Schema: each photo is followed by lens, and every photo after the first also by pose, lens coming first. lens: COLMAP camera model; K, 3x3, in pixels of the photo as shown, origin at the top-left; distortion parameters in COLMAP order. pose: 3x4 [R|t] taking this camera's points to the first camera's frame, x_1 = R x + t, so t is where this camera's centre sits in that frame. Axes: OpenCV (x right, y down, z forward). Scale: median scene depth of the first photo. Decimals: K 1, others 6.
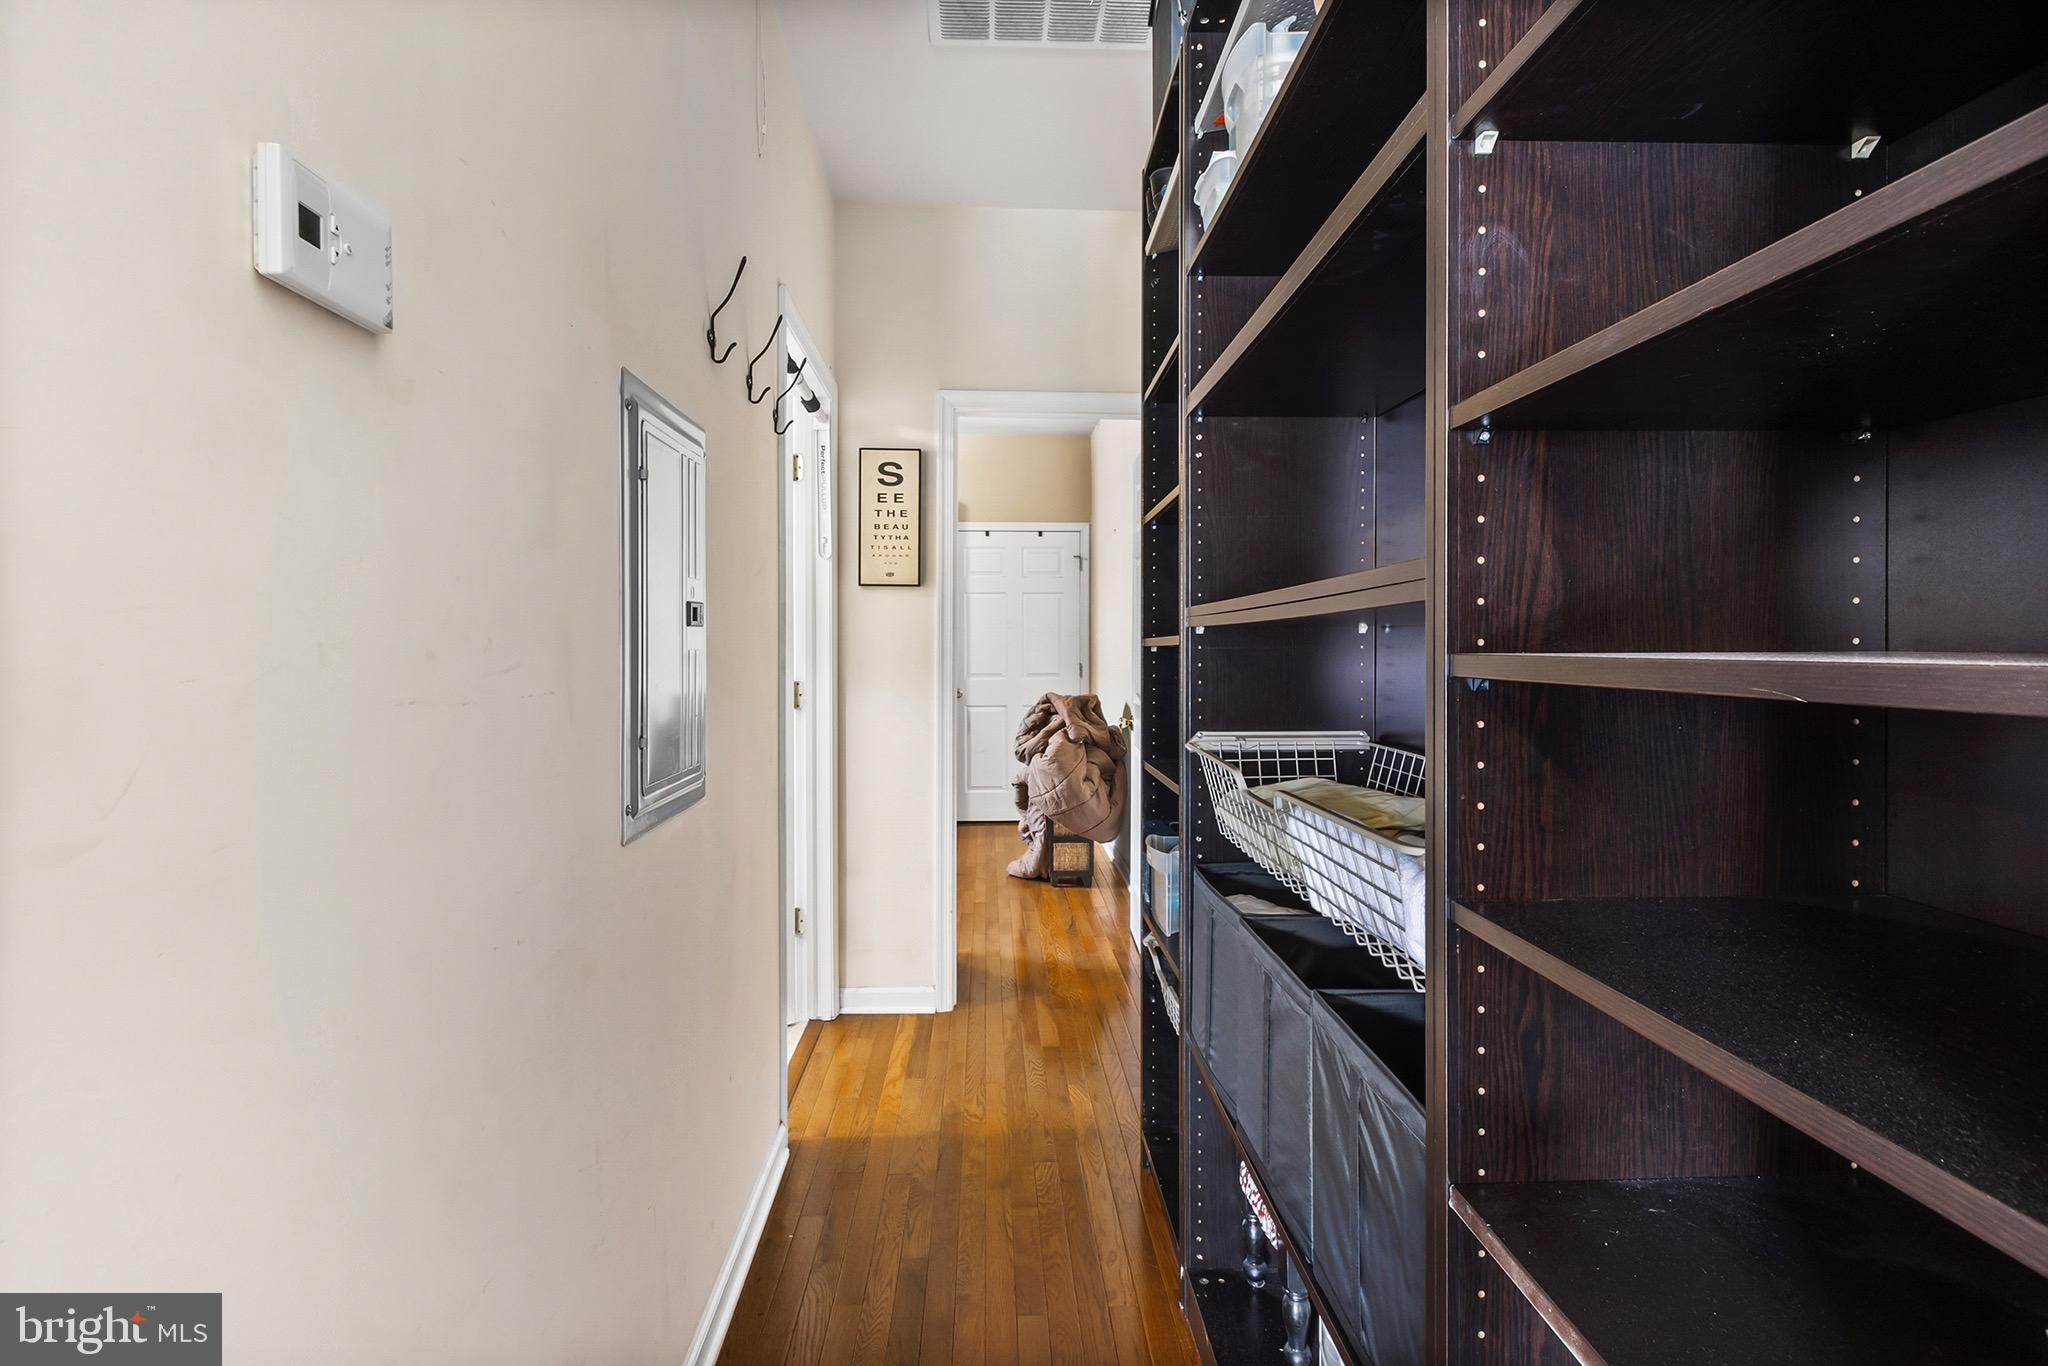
lens RADIAL K [[950.3, 0, 1021.0], [0, 950.3, 648.1], [0, 0, 1]] dist [0.000618, -0.000170]
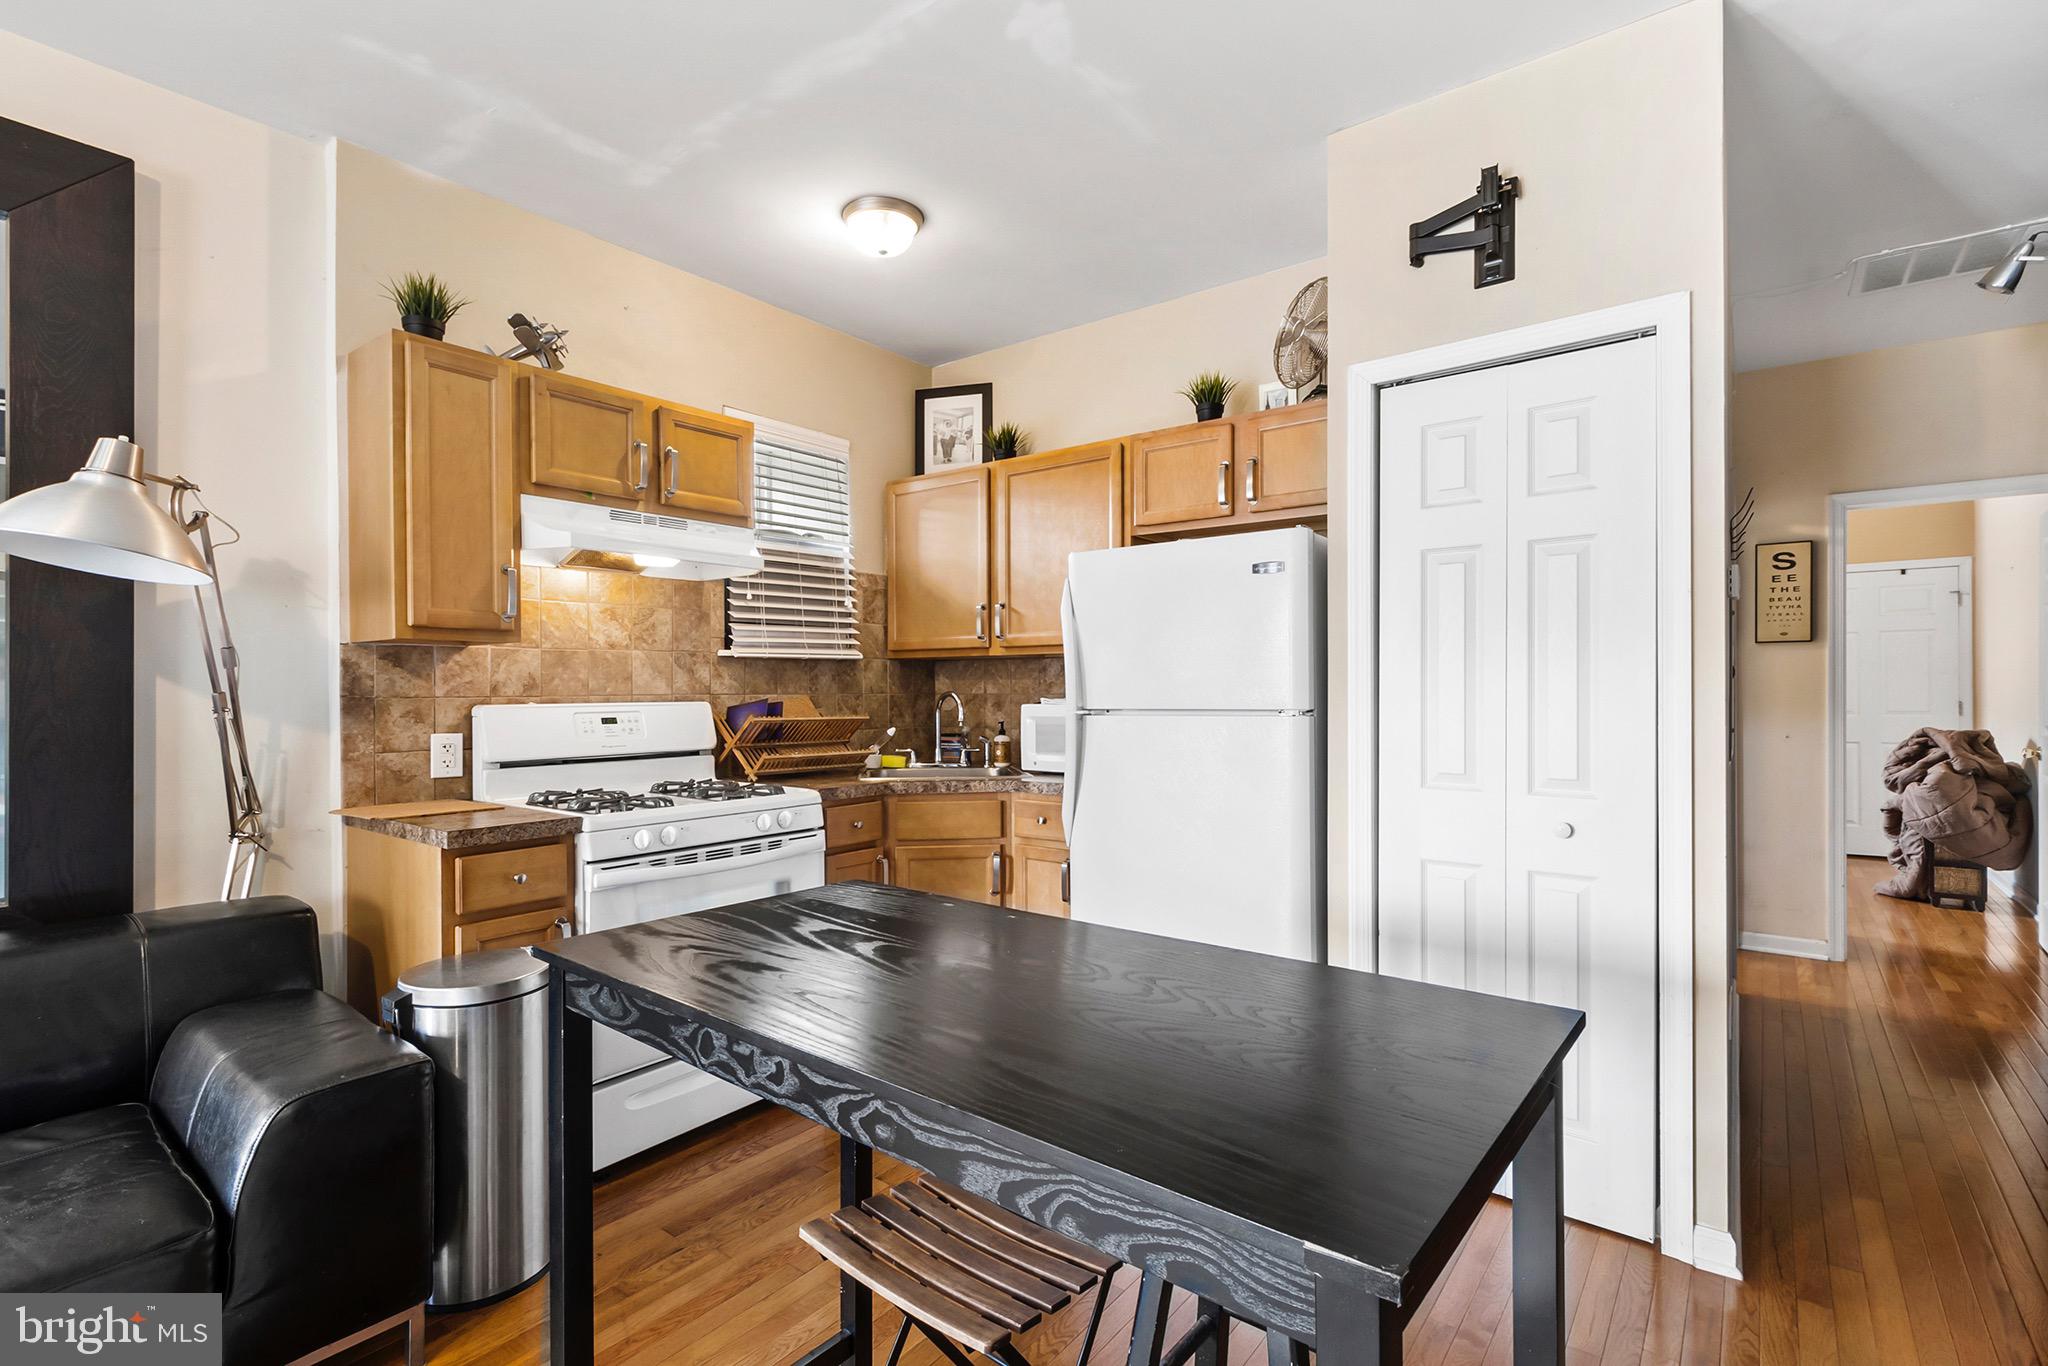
lens RADIAL K [[941.2, 0, 1025.4], [0, 941.2, 689.4], [0, 0, 1]] dist [0.002231, -0.000832]
pose [[0.763696, -0.006273, -0.645545, -0.062770], [0.007040, 0.999974, -0.001389, -0.001712], [0.645537, -0.003484, 0.763721, -0.491393]]
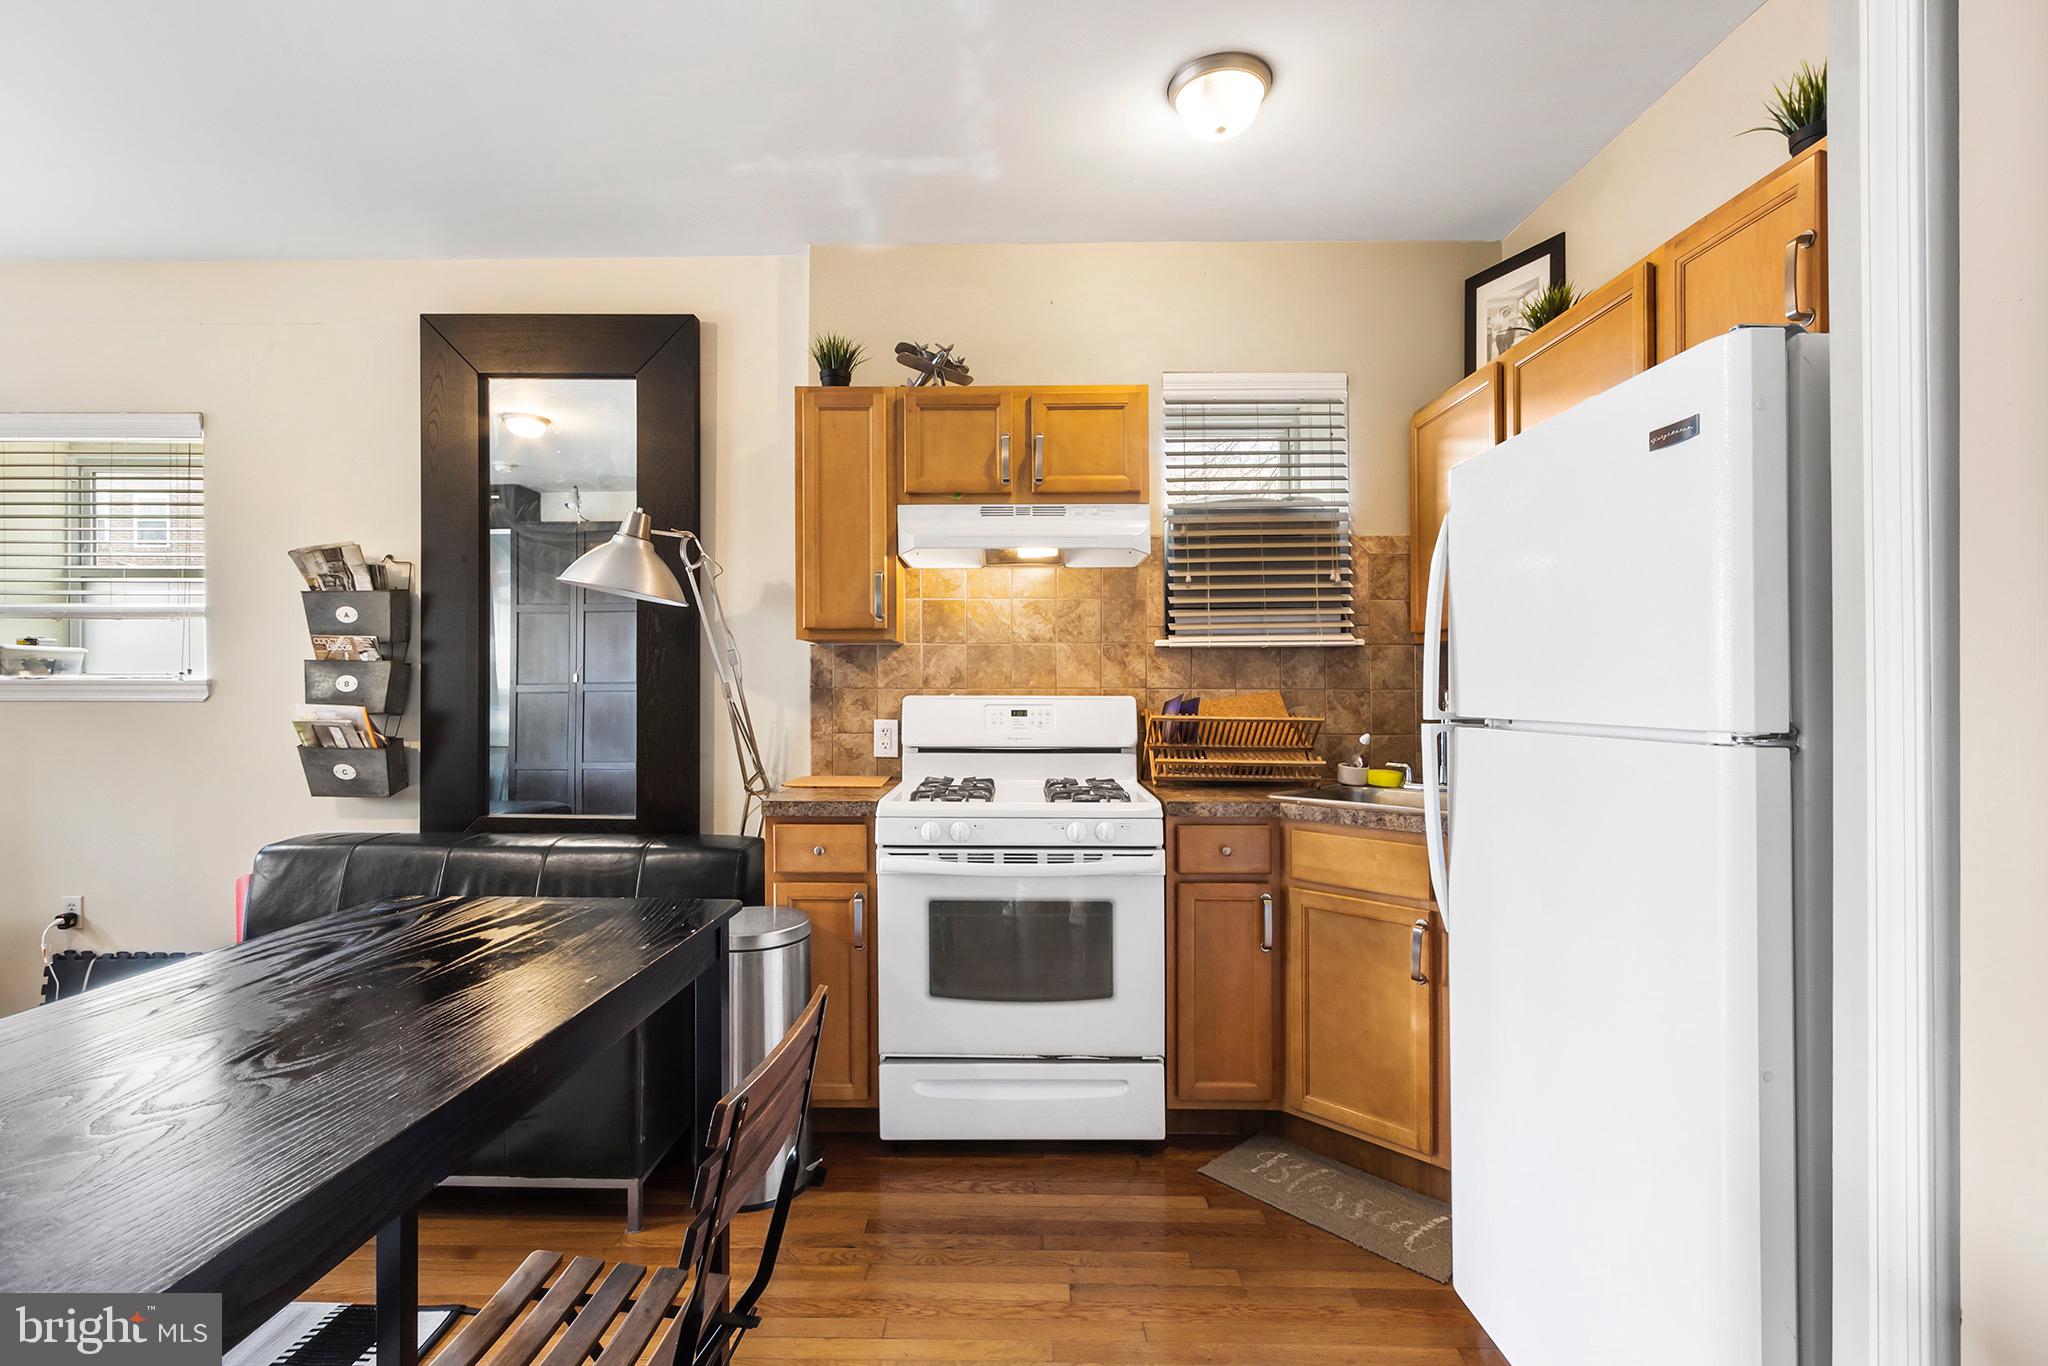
lens RADIAL K [[951.9, 0, 1011.8], [0, 951.9, 681.3], [0, 0, 1]] dist [0.003127, 0.000109]
pose [[-0.053544, -0.006417, -0.998545, -0.034361], [-0.001746, 0.999978, -0.006333, -0.001142], [0.998564, 0.001404, -0.053554, -0.172714]]
